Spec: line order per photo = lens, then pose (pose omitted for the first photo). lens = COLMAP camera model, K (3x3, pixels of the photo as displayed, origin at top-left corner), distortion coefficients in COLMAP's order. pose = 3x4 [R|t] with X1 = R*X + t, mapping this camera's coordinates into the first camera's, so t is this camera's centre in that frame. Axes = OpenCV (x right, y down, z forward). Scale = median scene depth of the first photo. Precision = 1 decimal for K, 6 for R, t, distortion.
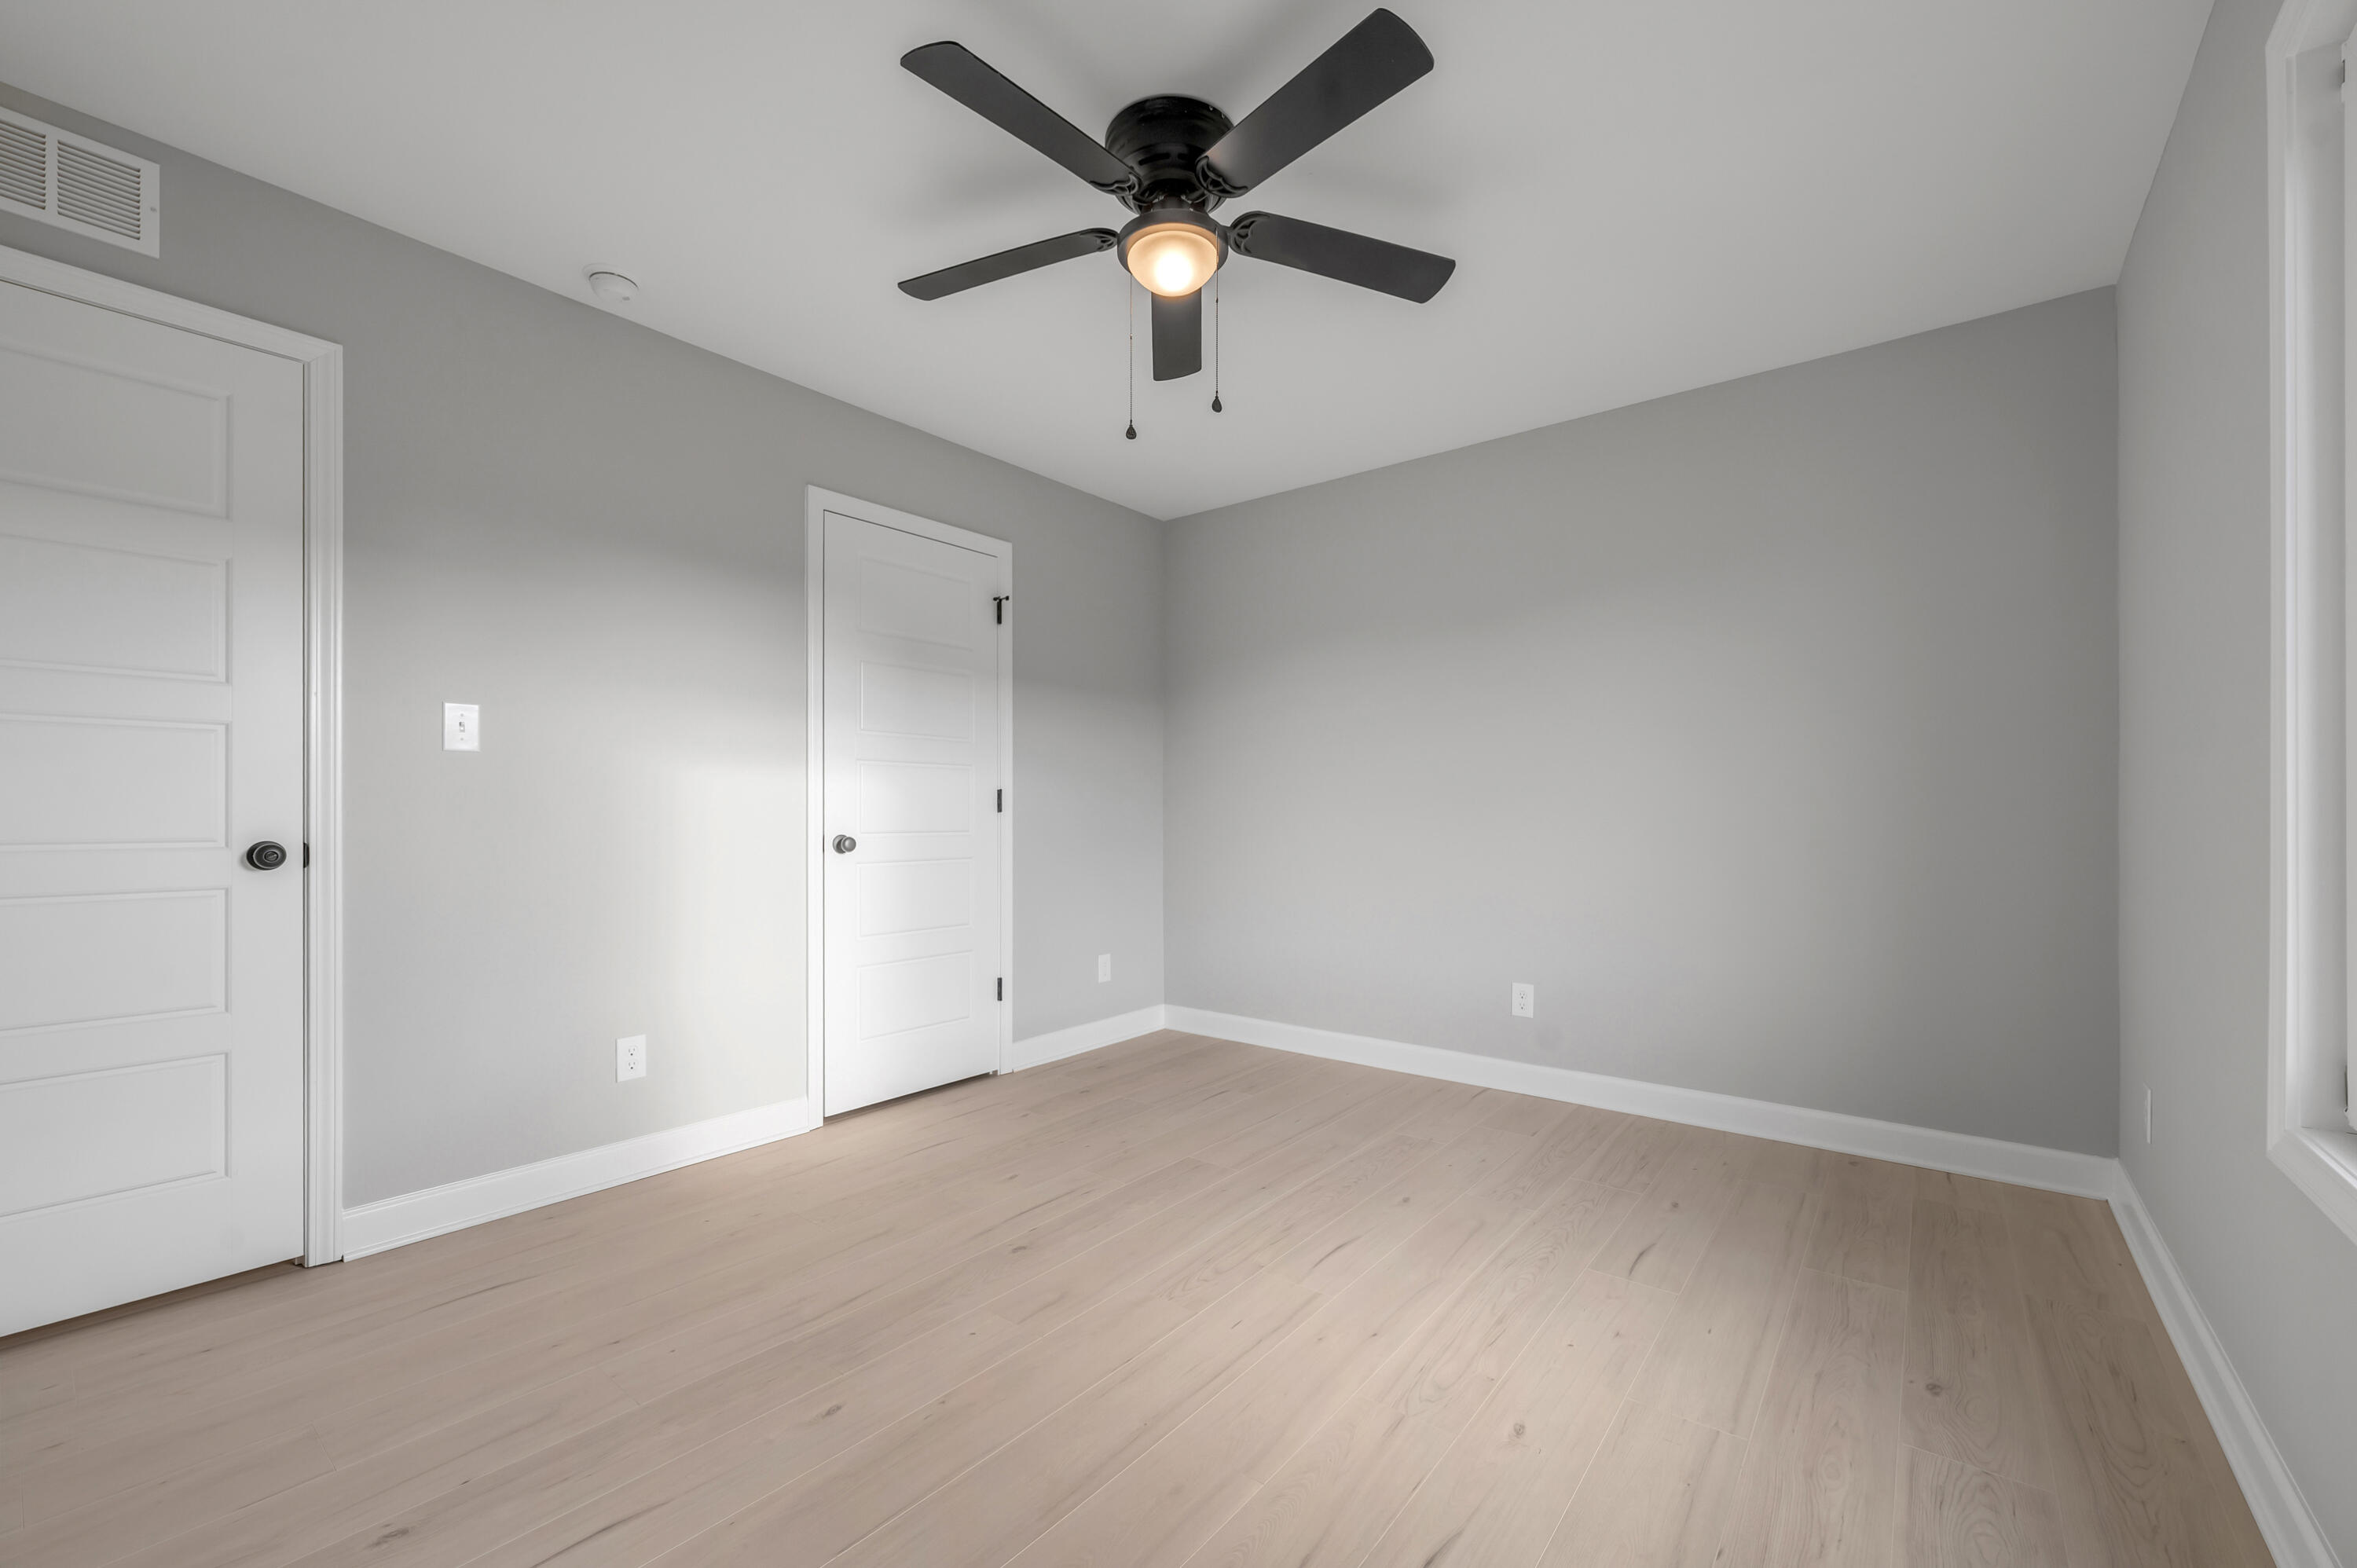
lens RADIAL K [[923.9, 0, 1178.5], [0, 923.9, 784.0], [0, 0, 1]] dist [0.000162, 0.000050]
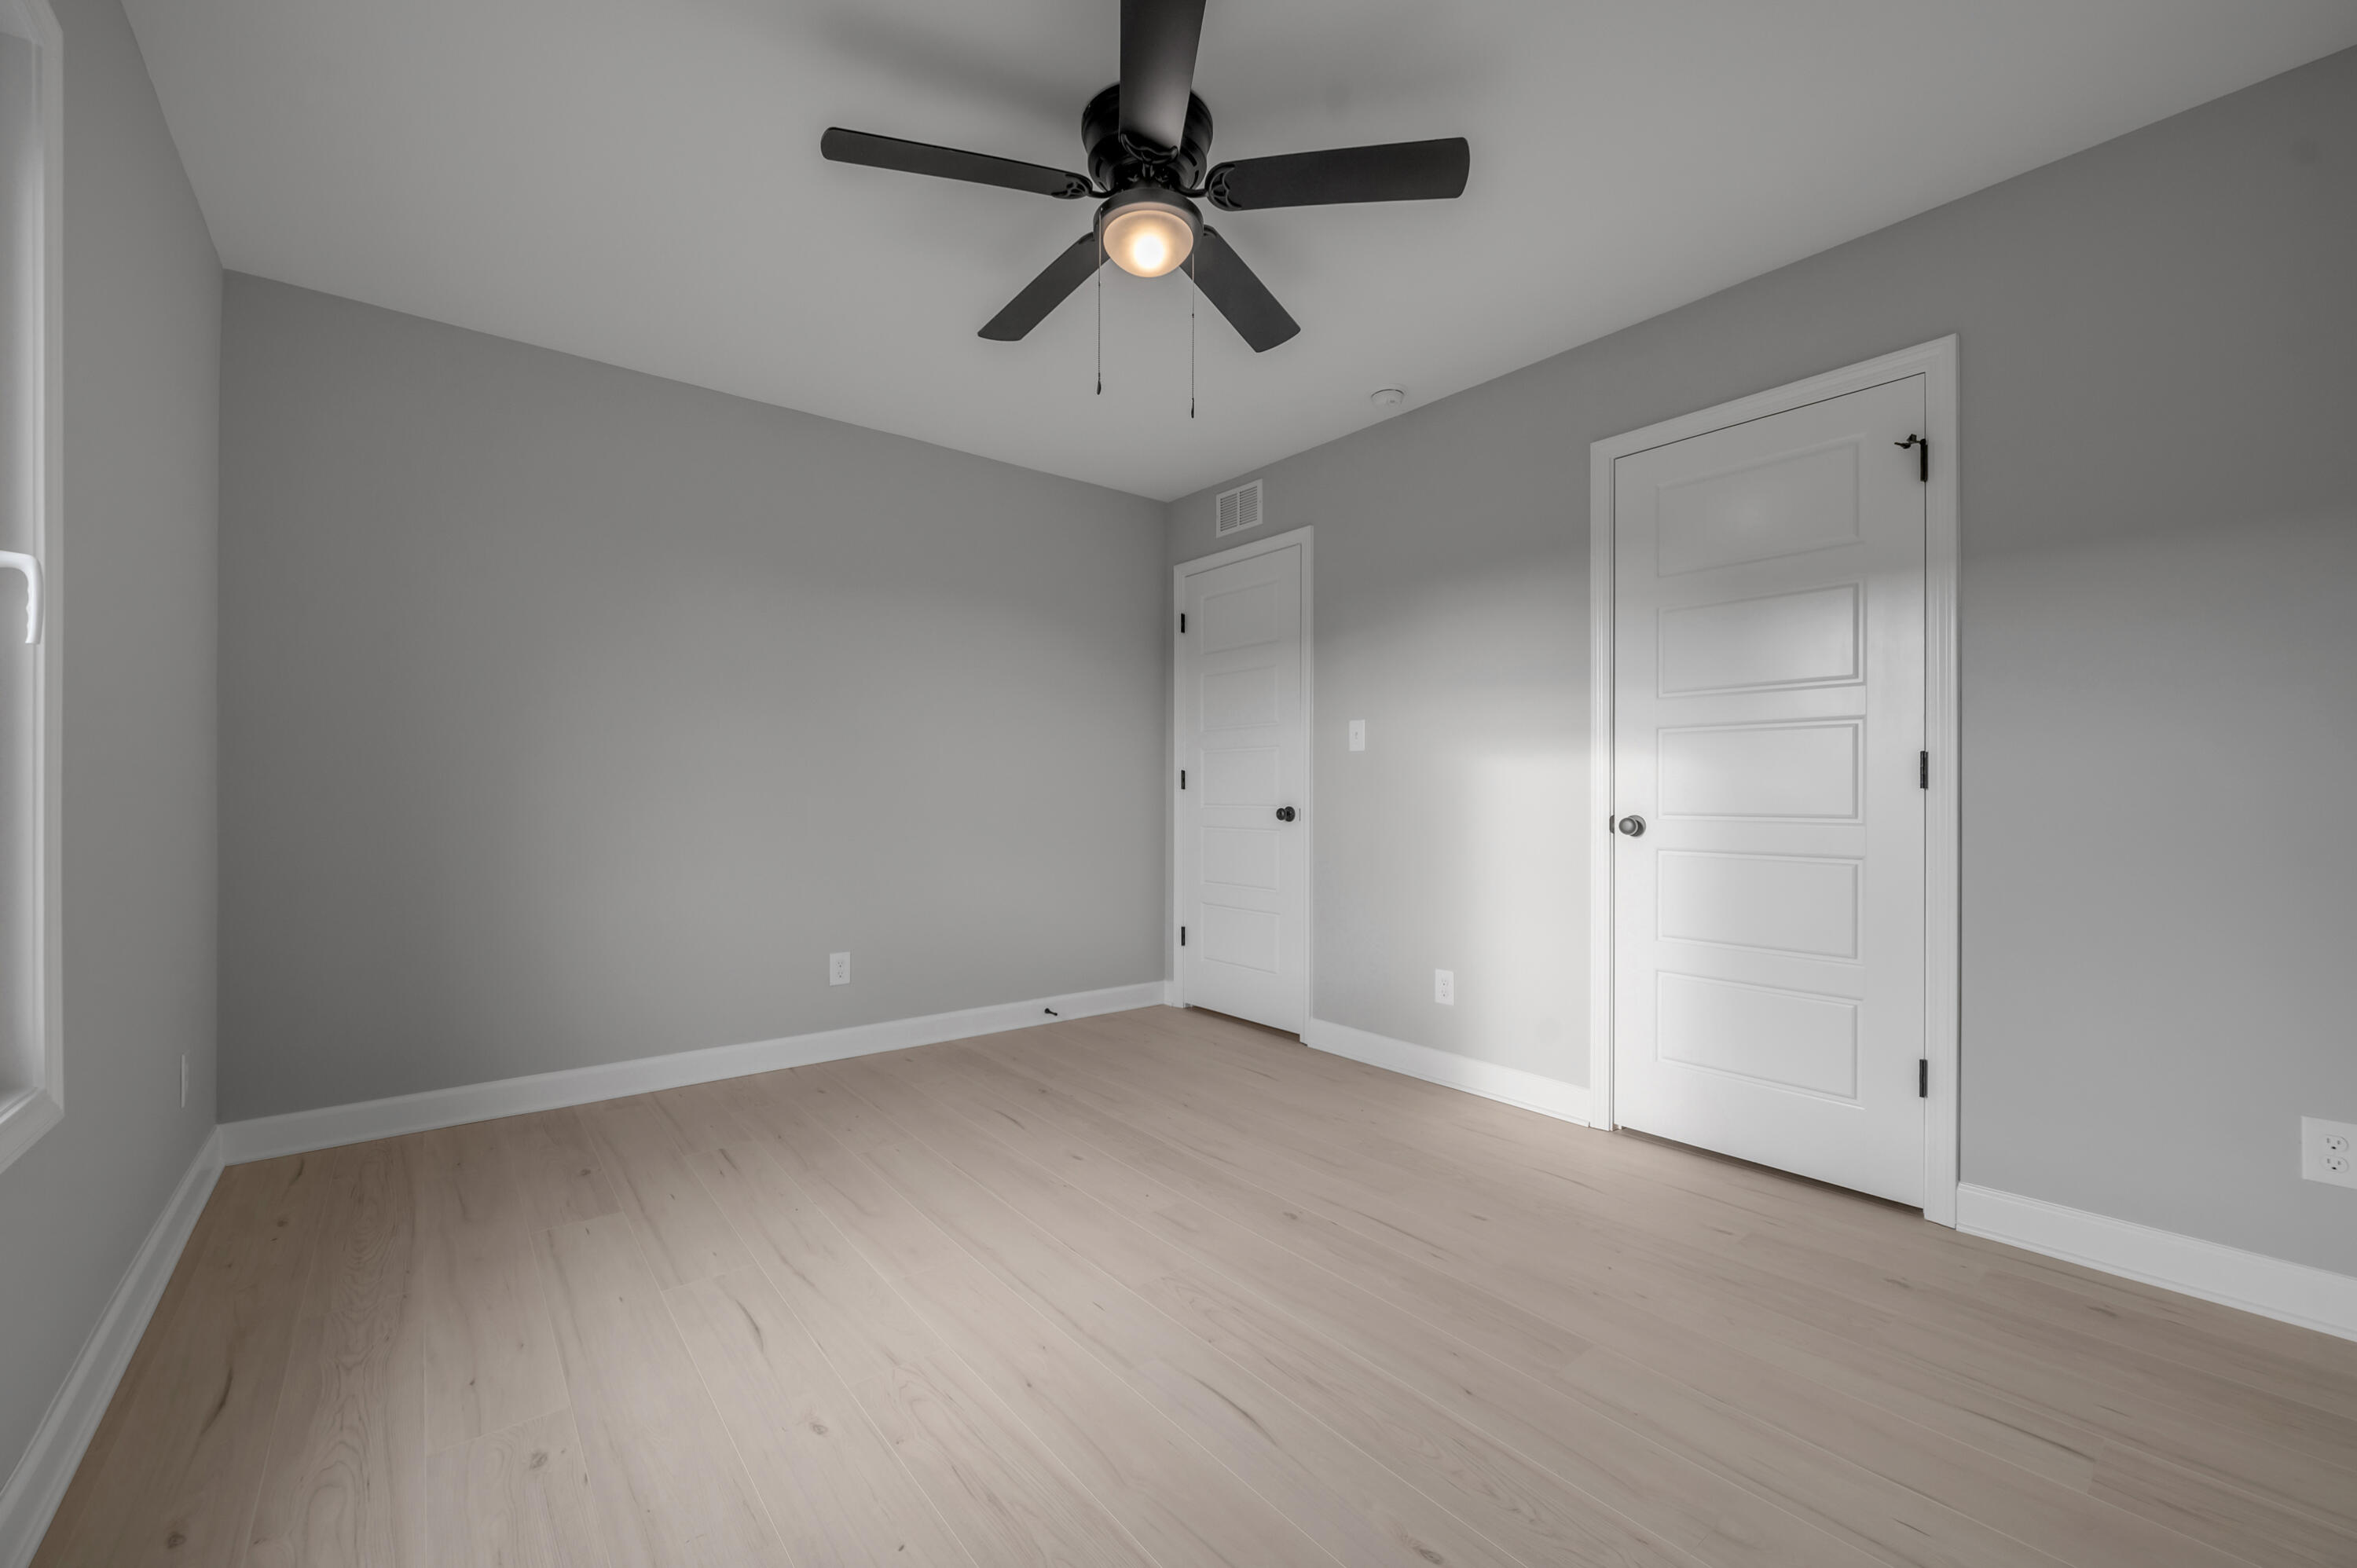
lens RADIAL K [[928.7, 0, 1173.5], [0, 928.7, 765.8], [0, 0, 1]] dist [-0.000609, -0.000034]
pose [[-0.201755, -0.030927, -0.978948, 0.715829], [0.028463, 0.998894, -0.037423, 0.034181], [0.979022, -0.035414, -0.200651, 0.898584]]
